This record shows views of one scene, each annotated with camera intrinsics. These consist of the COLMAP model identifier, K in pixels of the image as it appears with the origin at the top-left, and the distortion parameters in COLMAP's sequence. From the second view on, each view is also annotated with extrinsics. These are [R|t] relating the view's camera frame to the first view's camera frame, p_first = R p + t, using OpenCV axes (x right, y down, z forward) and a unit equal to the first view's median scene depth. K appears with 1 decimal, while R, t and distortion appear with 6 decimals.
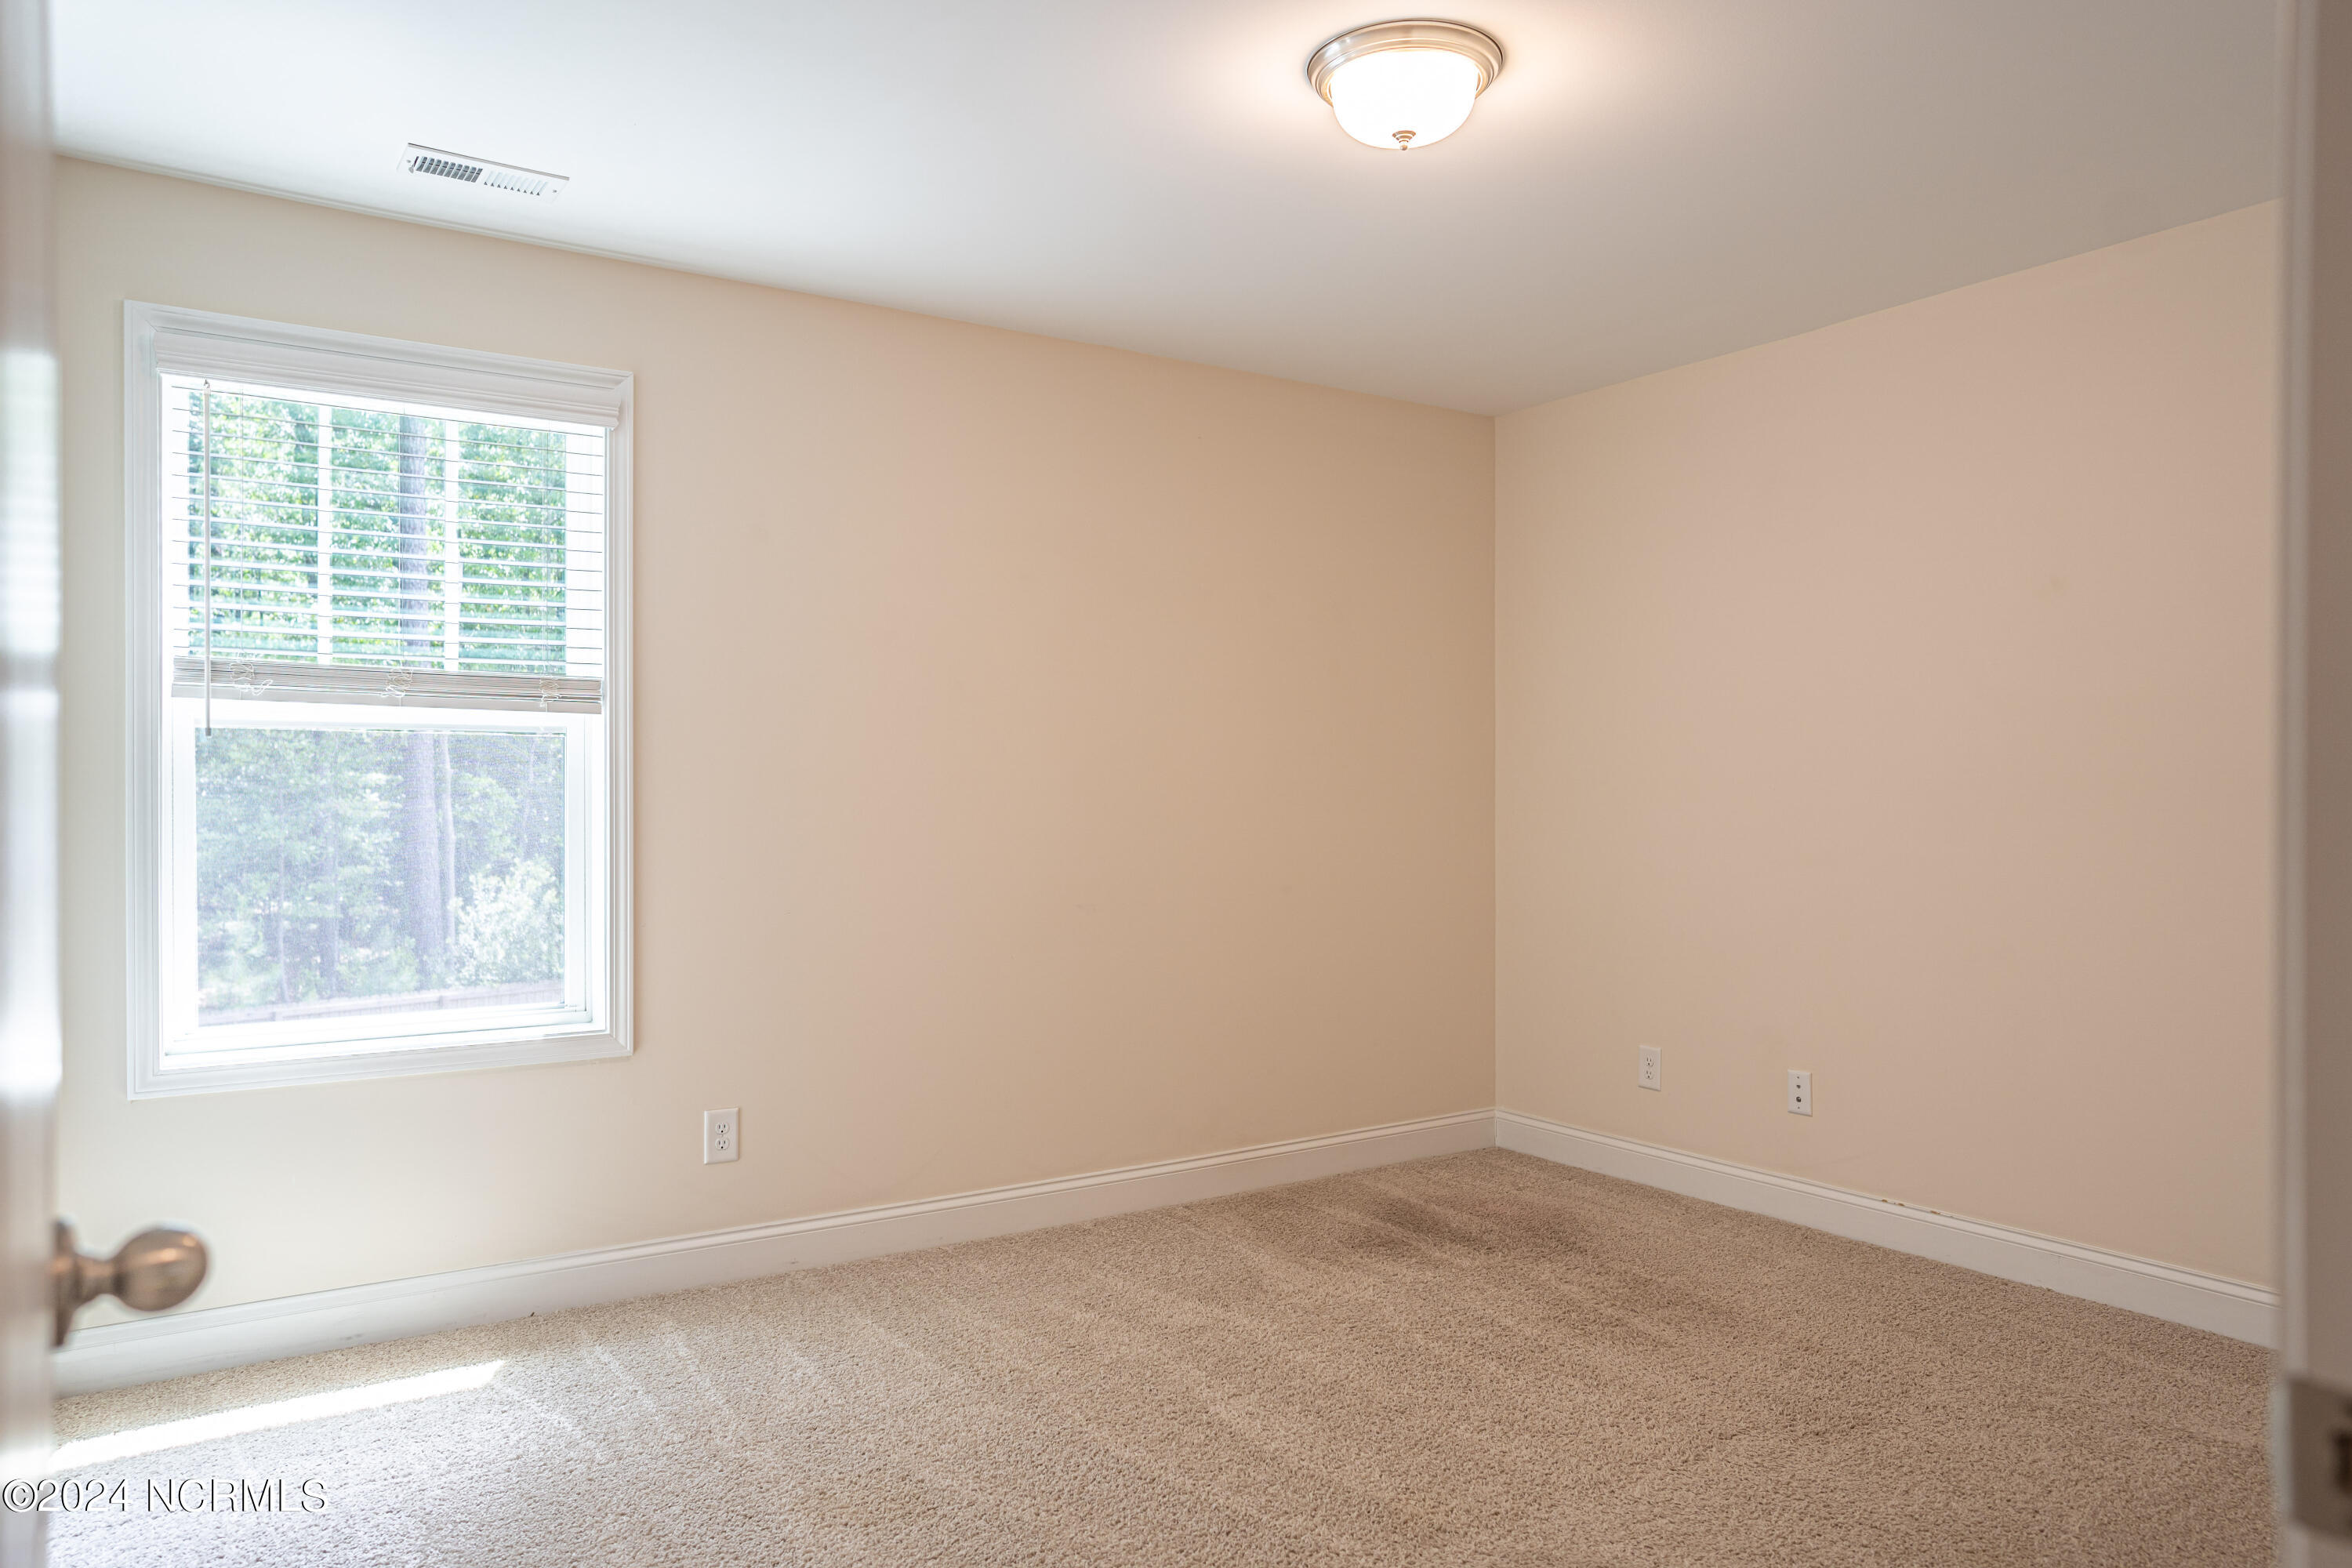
lens RADIAL K [[1568.9, 0, 1176.0], [0, 1568.9, 784.0], [0, 0, 1]] dist [-0.045573, 0.053818]
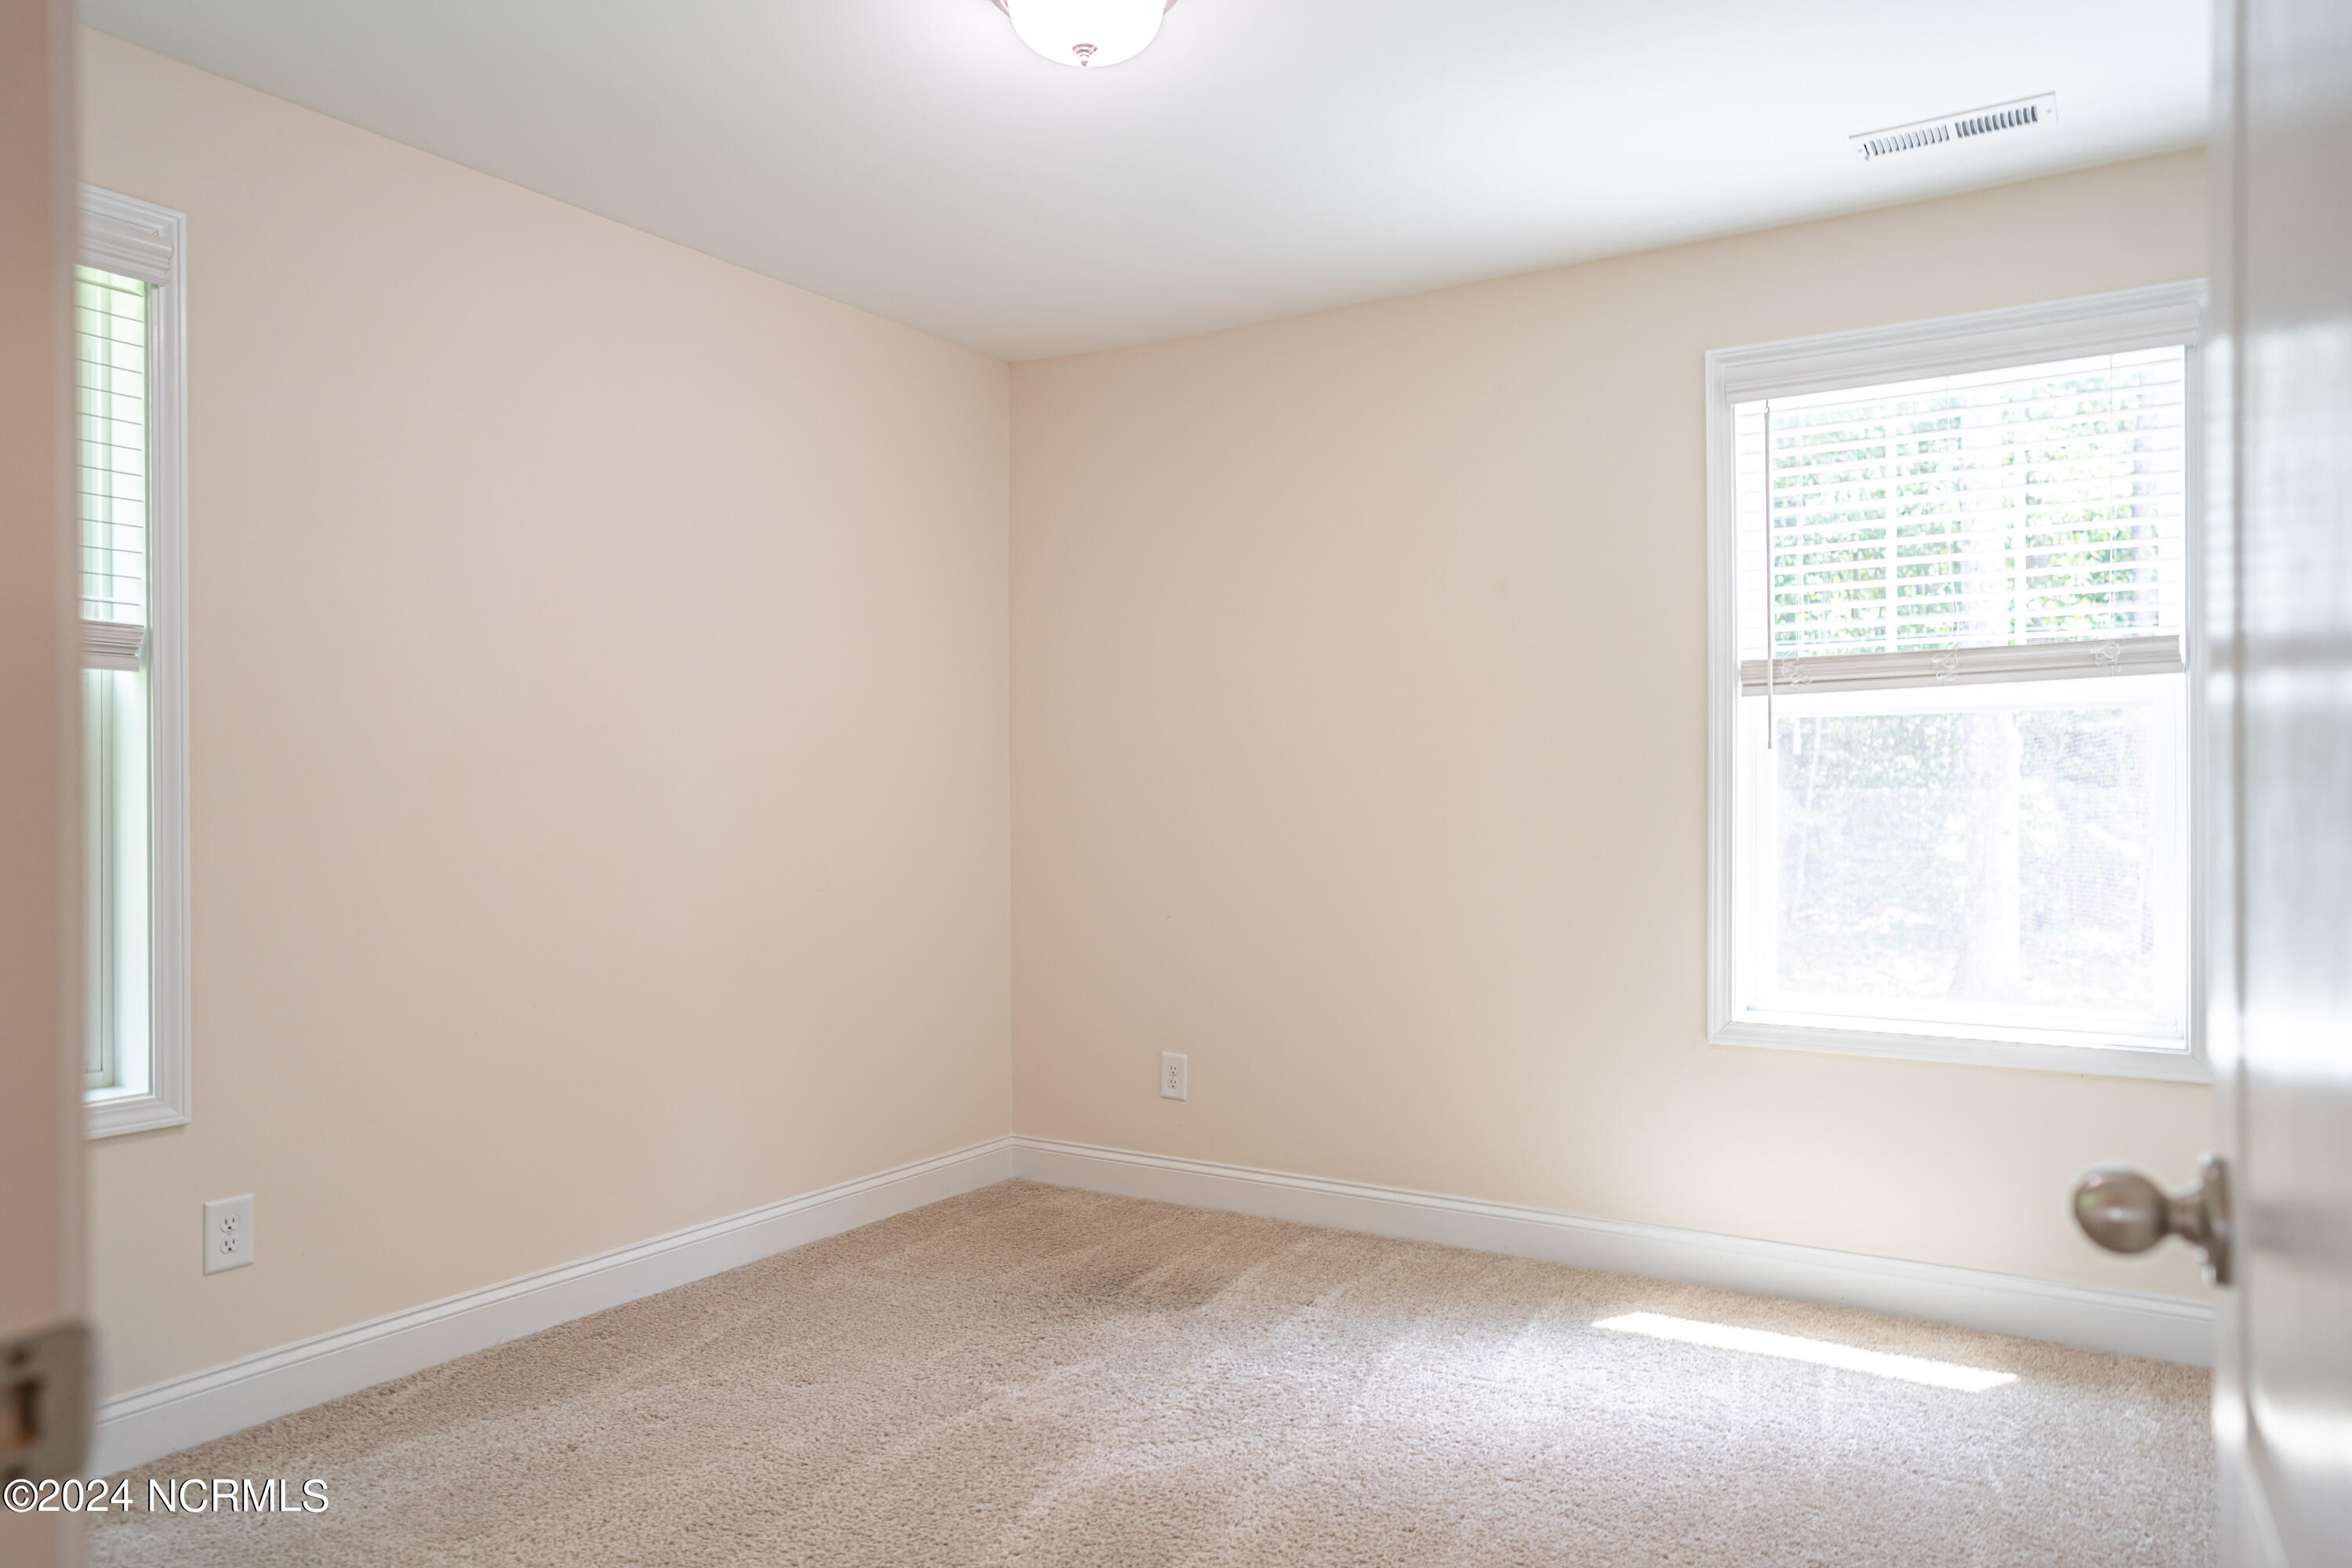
lens RADIAL K [[1568.9, 0, 1176.0], [0, 1568.9, 784.0], [0, 0, 1]] dist [-0.045573, 0.053818]
pose [[0.410529, -0.002817, -0.911843, 0.222666], [0.012069, 0.999924, 0.002344, 0.001749], [0.911768, -0.011967, 0.410532, 0.152500]]
